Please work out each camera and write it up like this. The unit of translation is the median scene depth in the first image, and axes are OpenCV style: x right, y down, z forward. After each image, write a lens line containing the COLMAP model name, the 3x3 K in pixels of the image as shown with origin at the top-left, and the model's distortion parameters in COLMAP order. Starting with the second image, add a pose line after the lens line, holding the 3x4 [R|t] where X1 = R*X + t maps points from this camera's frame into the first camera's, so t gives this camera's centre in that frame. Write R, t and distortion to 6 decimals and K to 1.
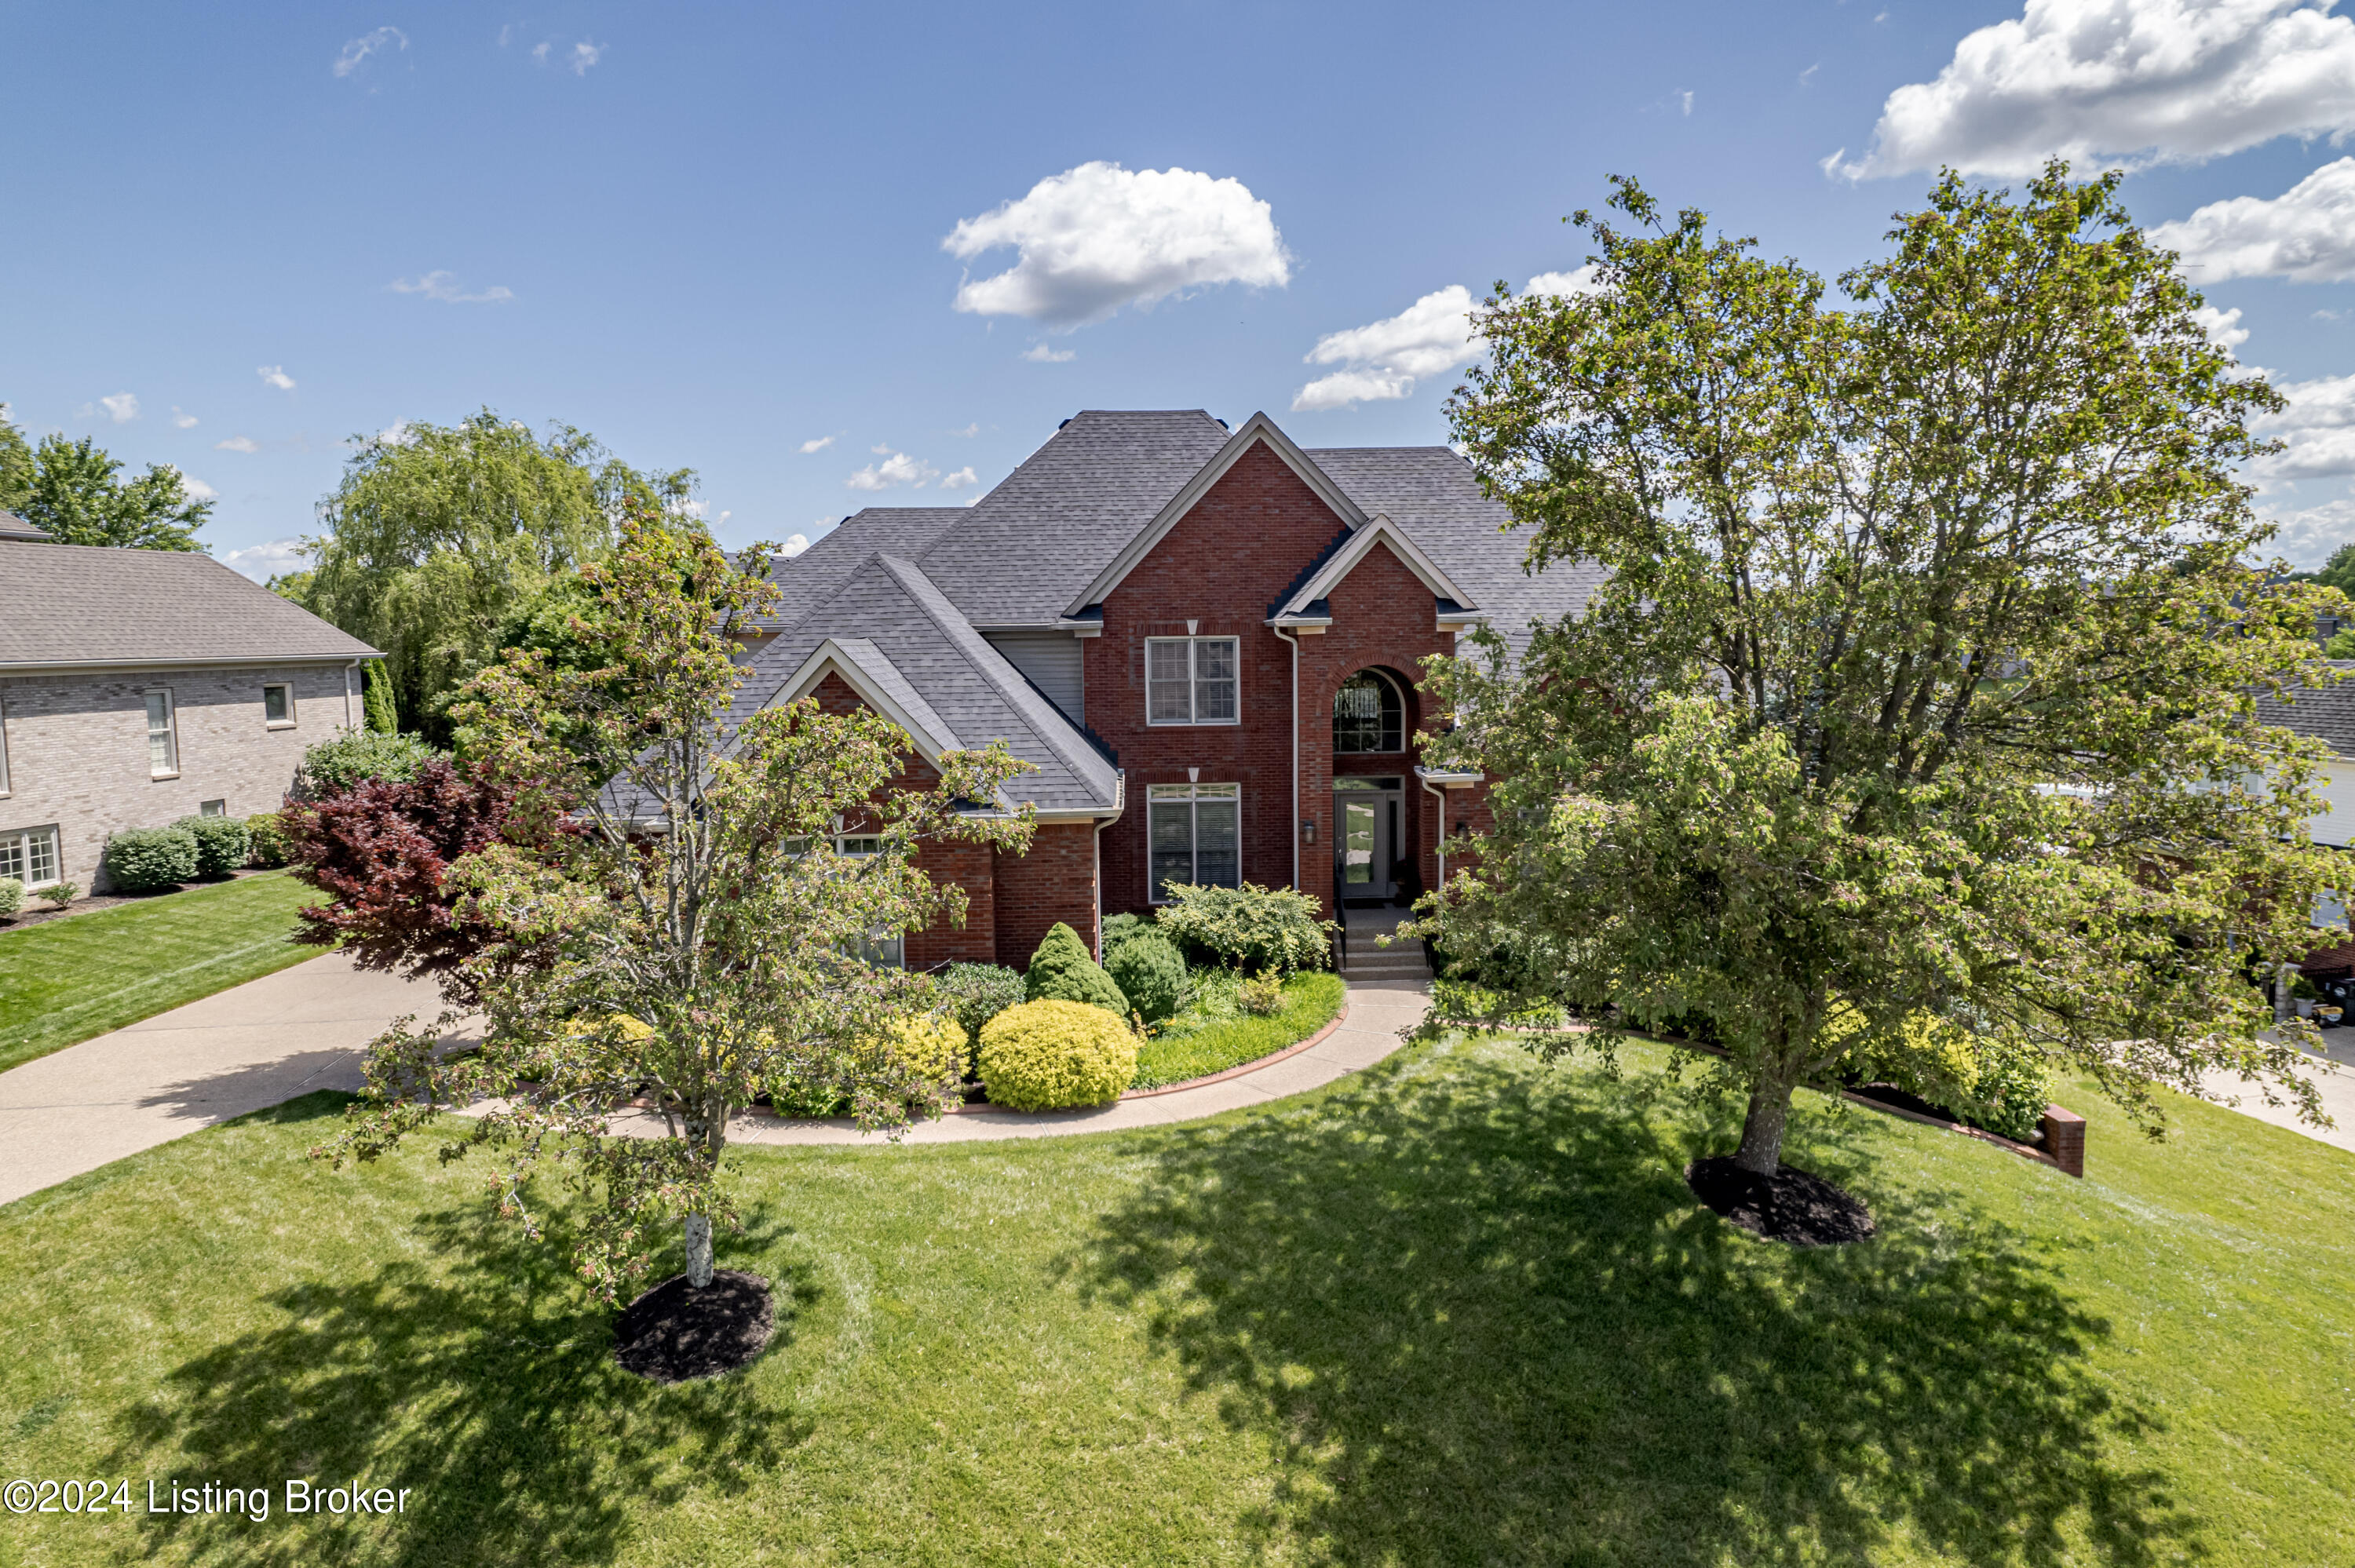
lens RADIAL K [[1511.5, 0, 1182.3], [0, 1511.5, 783.4], [0, 0, 1]] dist [-0.085267, 0.073780]
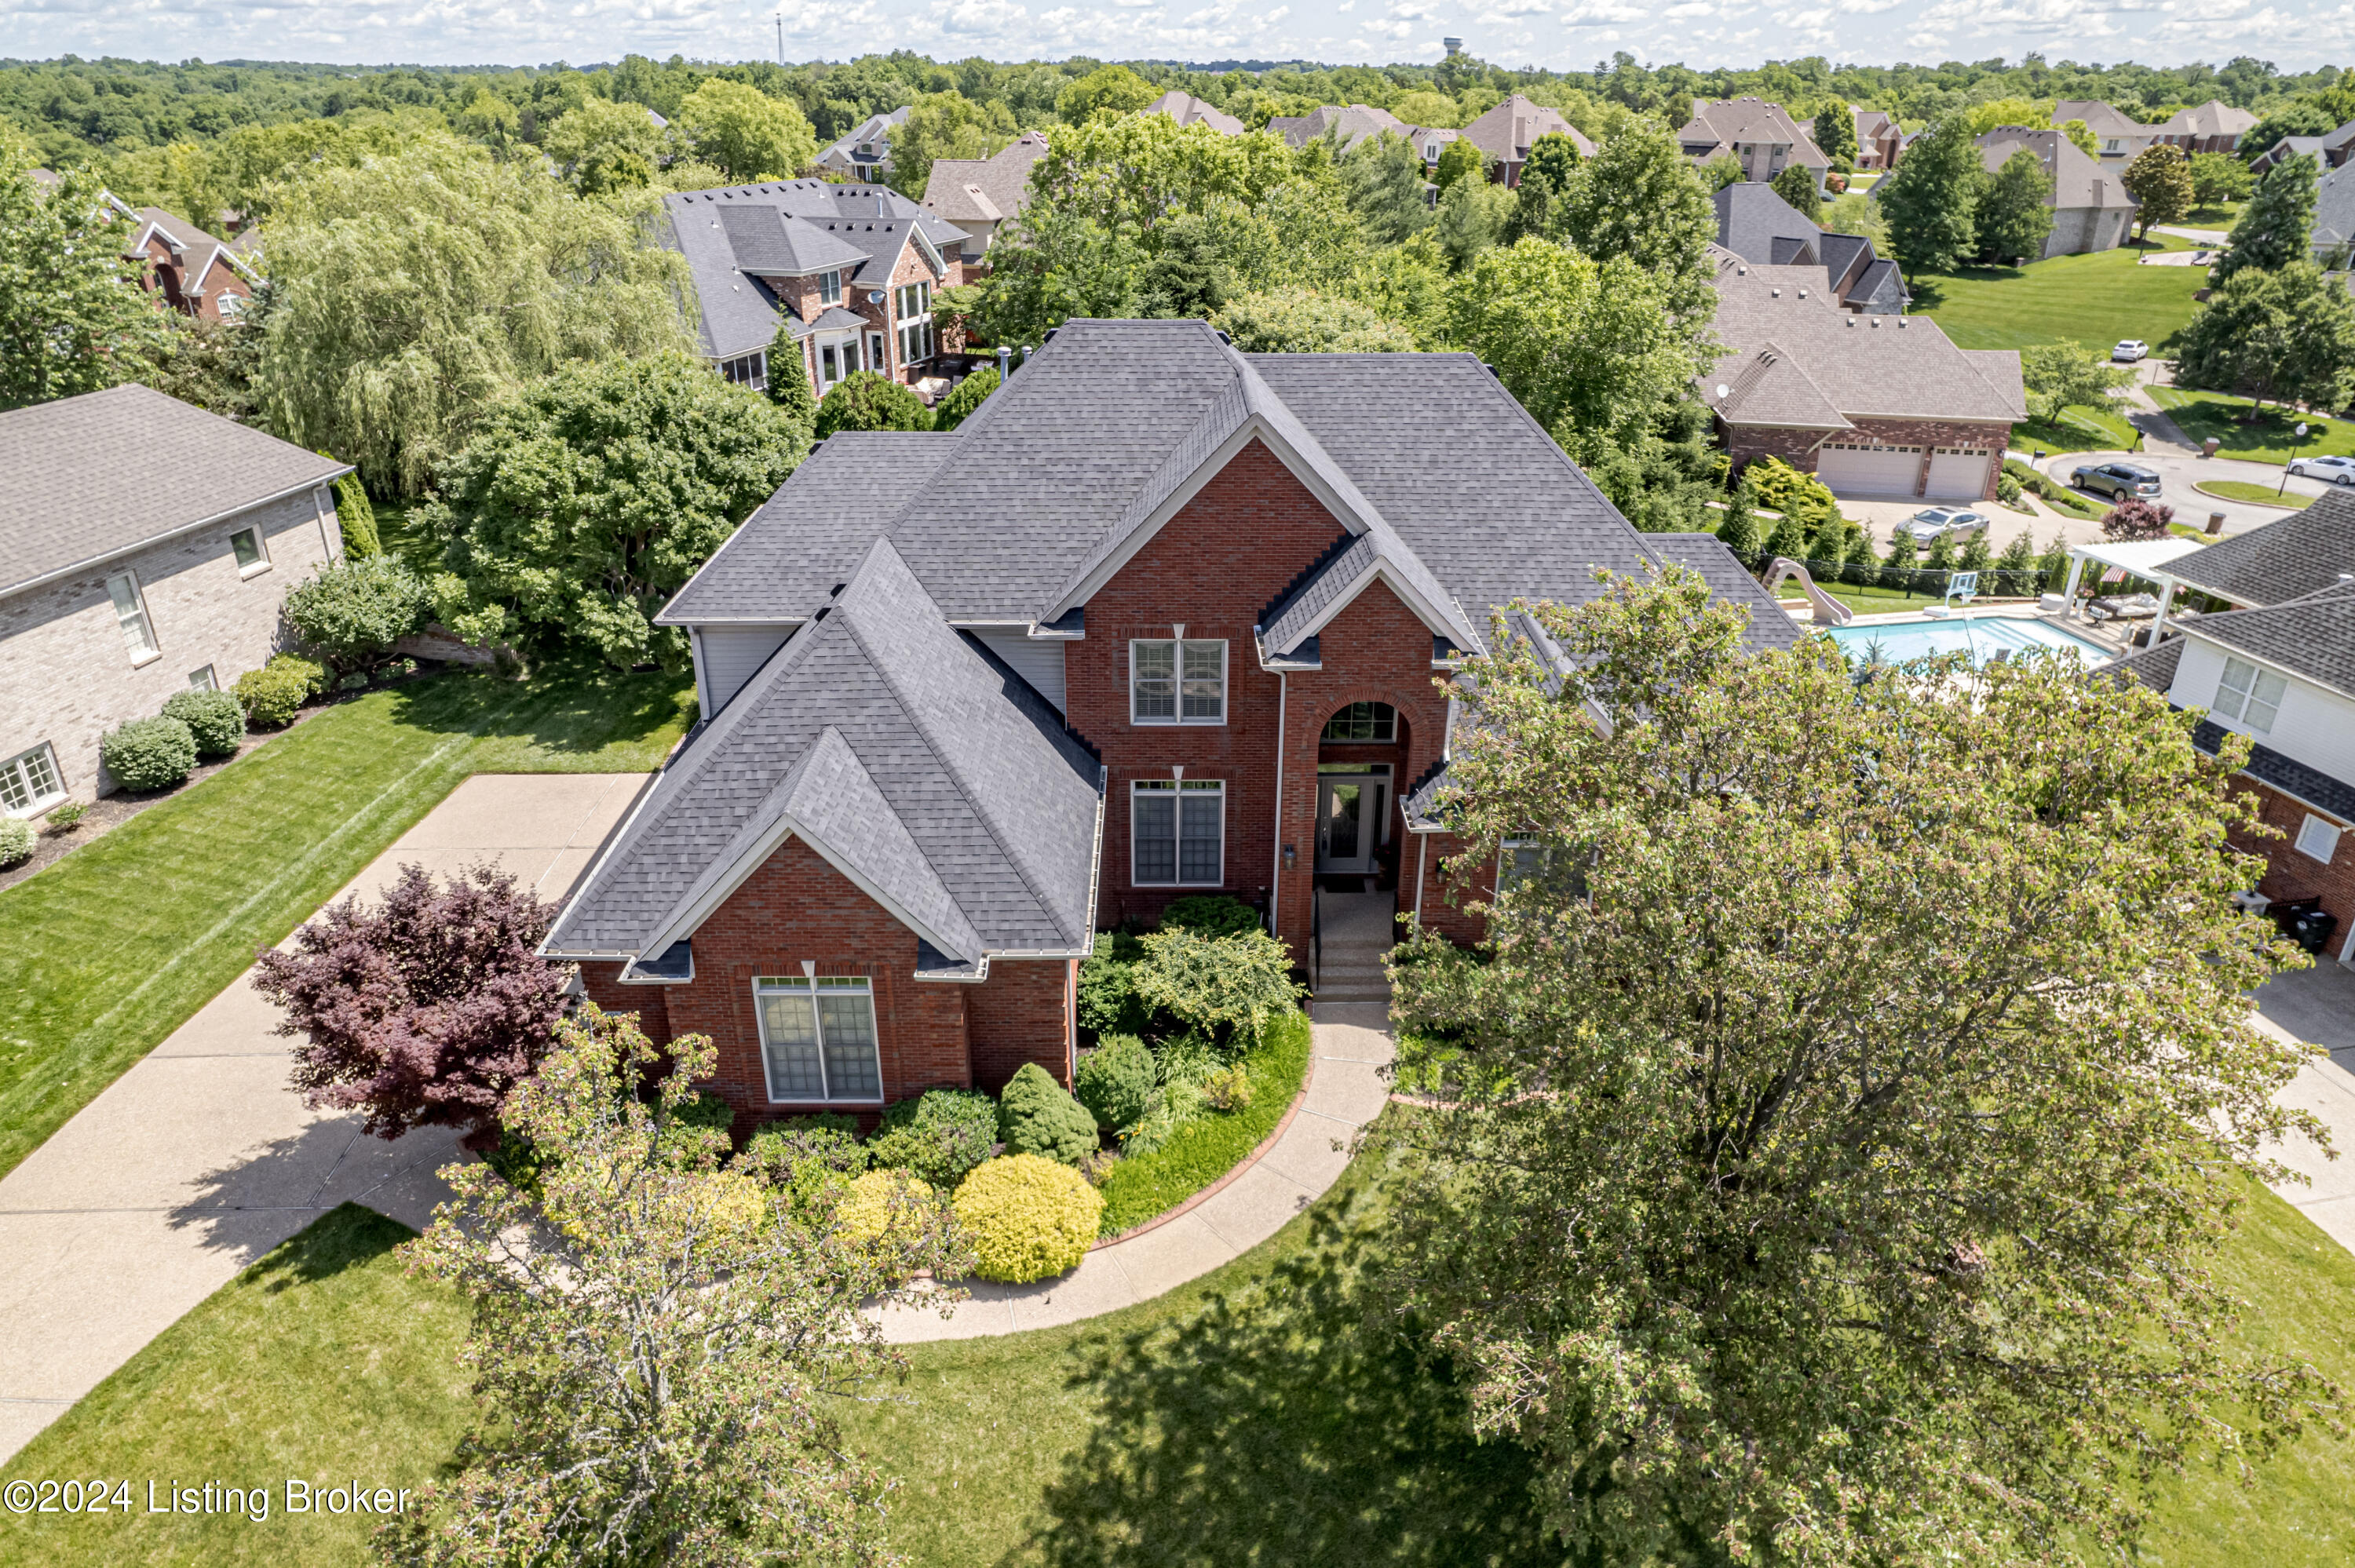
lens RADIAL K [[1481.9, 0, 1188.1], [0, 1481.9, 788.4], [0, 0, 1]] dist [-0.081320, 0.067352]
pose [[0.999567, 0.027762, -0.009786, 0.024696], [-0.022844, 0.941251, 0.336934, -0.330212], [0.018565, -0.336565, 0.941477, 0.089219]]
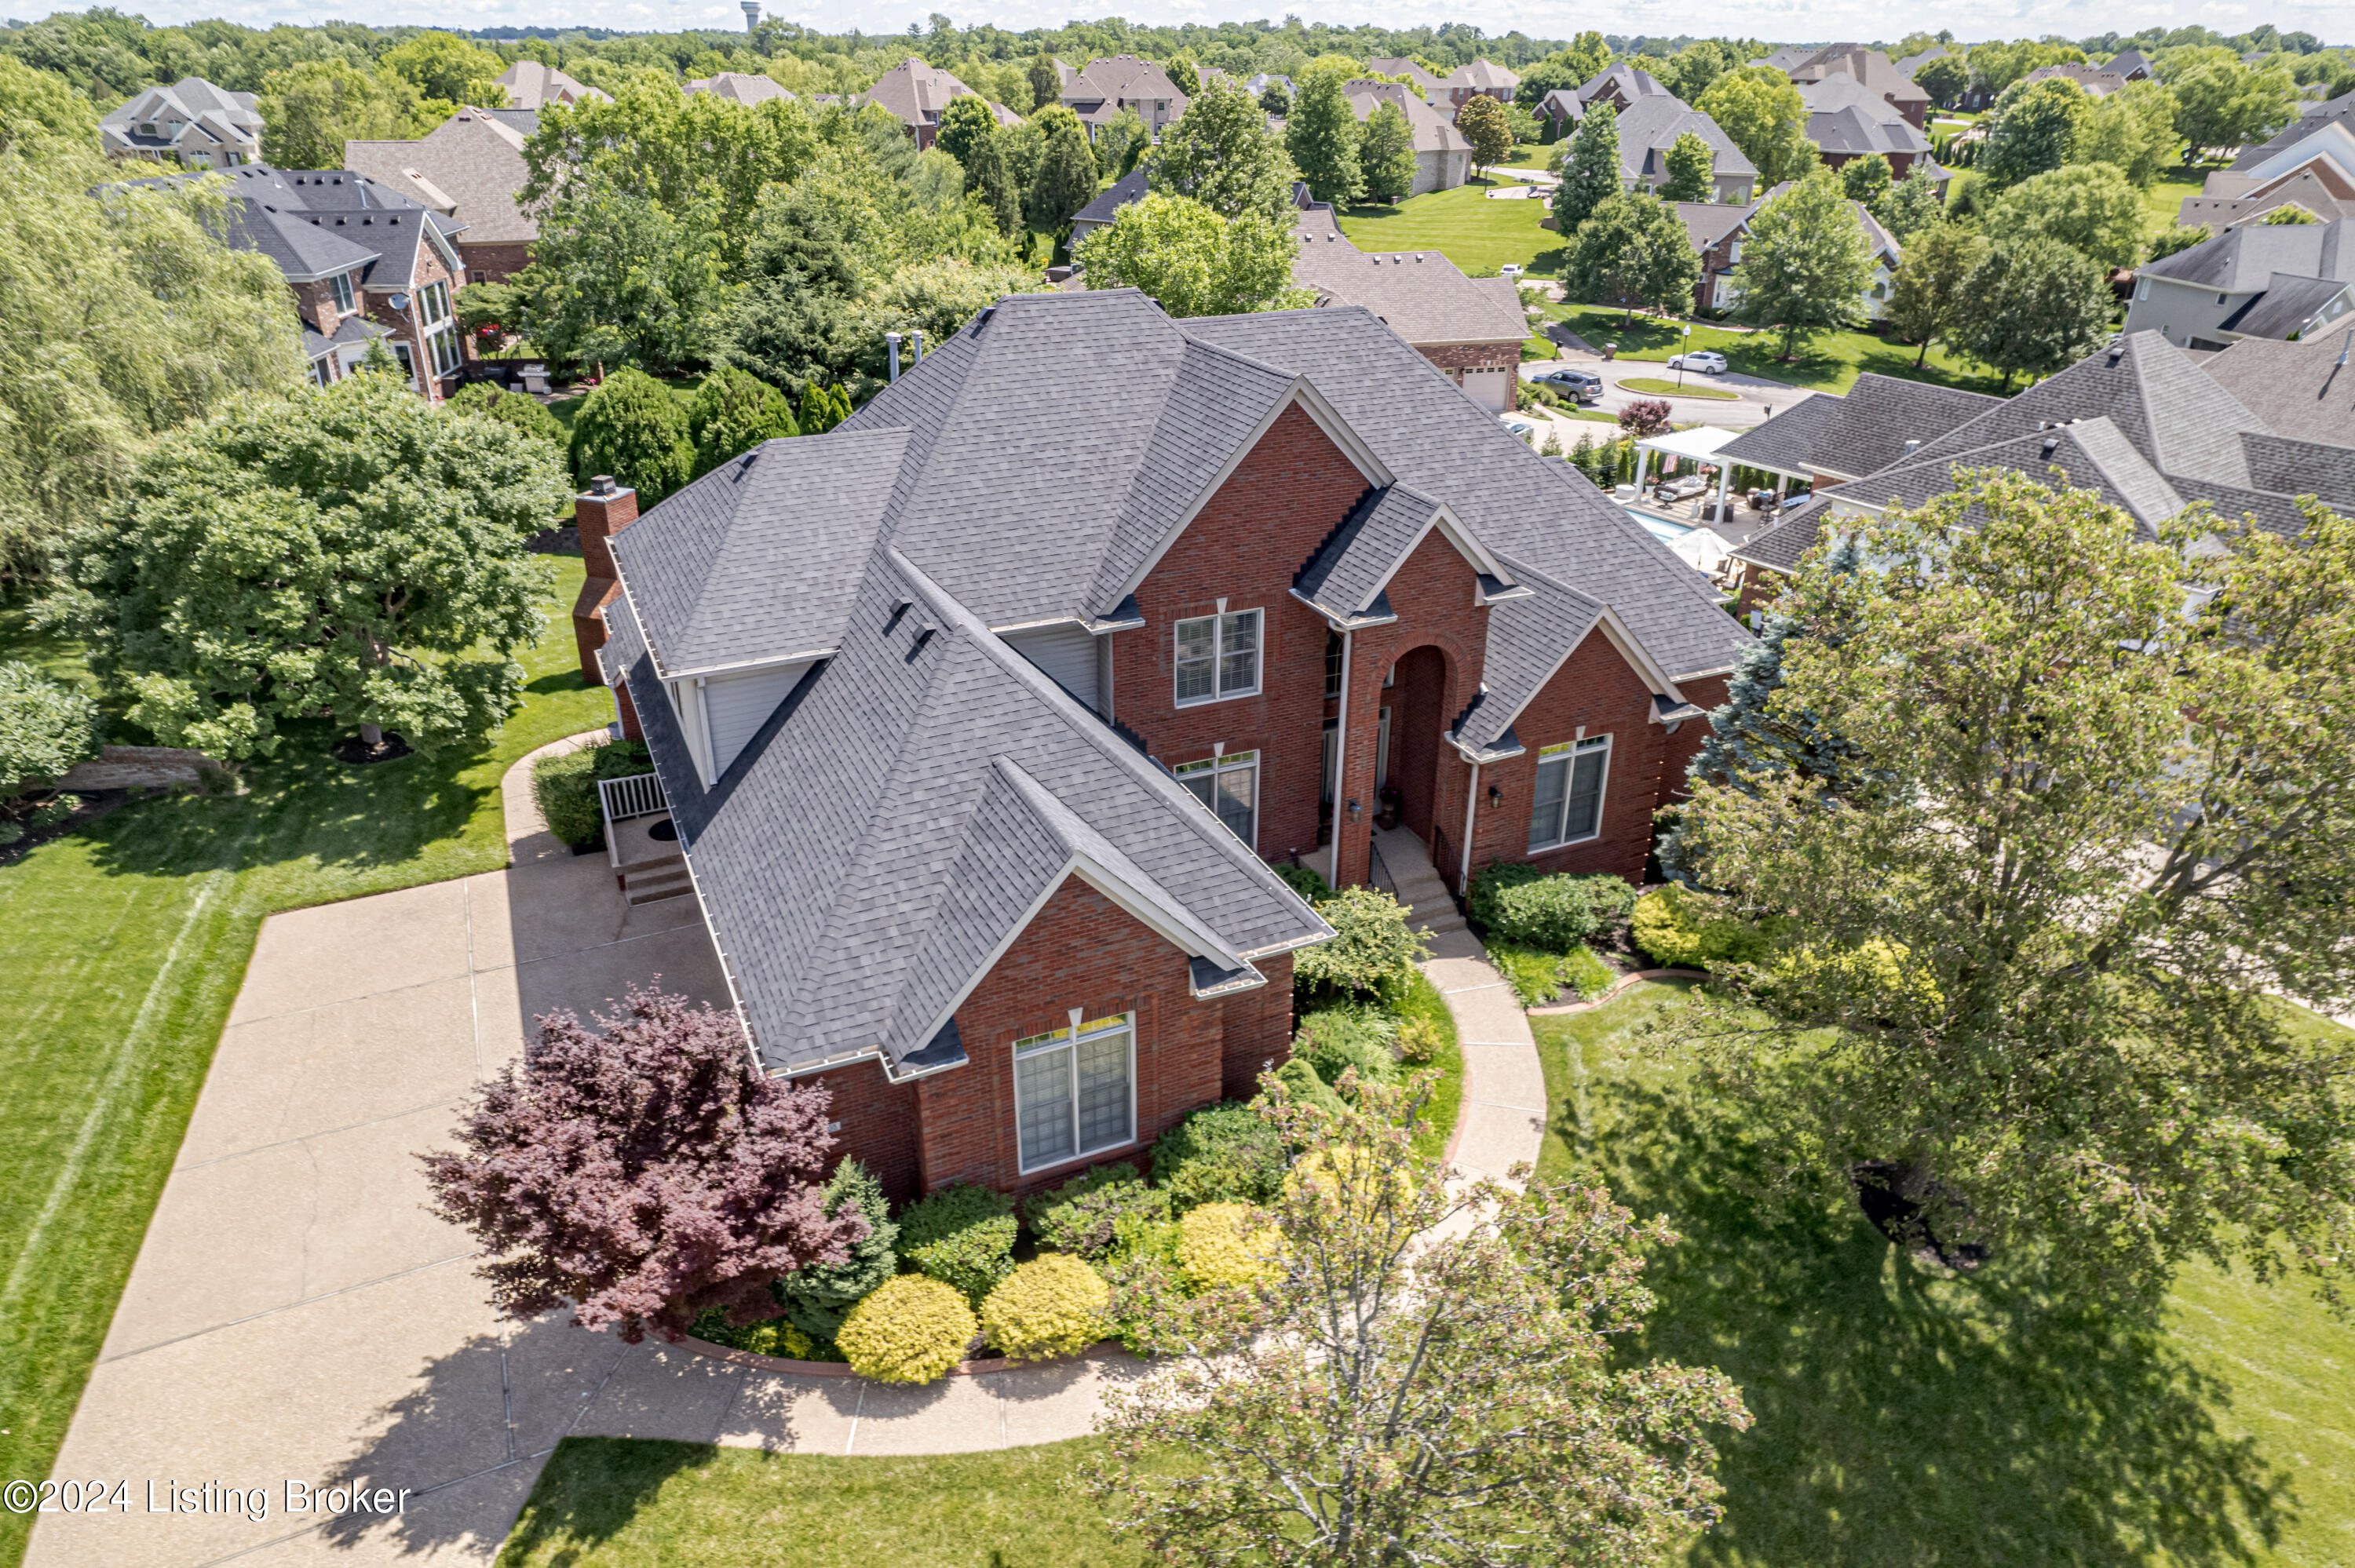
lens RADIAL K [[1481.9, 0, 1188.1], [0, 1481.9, 788.4], [0, 0, 1]] dist [-0.081320, 0.067352]
pose [[0.923240, -0.155137, 0.351511, -0.357418], [0.021512, 0.934297, 0.355845, -0.329242], [-0.383621, -0.320968, 0.865918, 0.182119]]
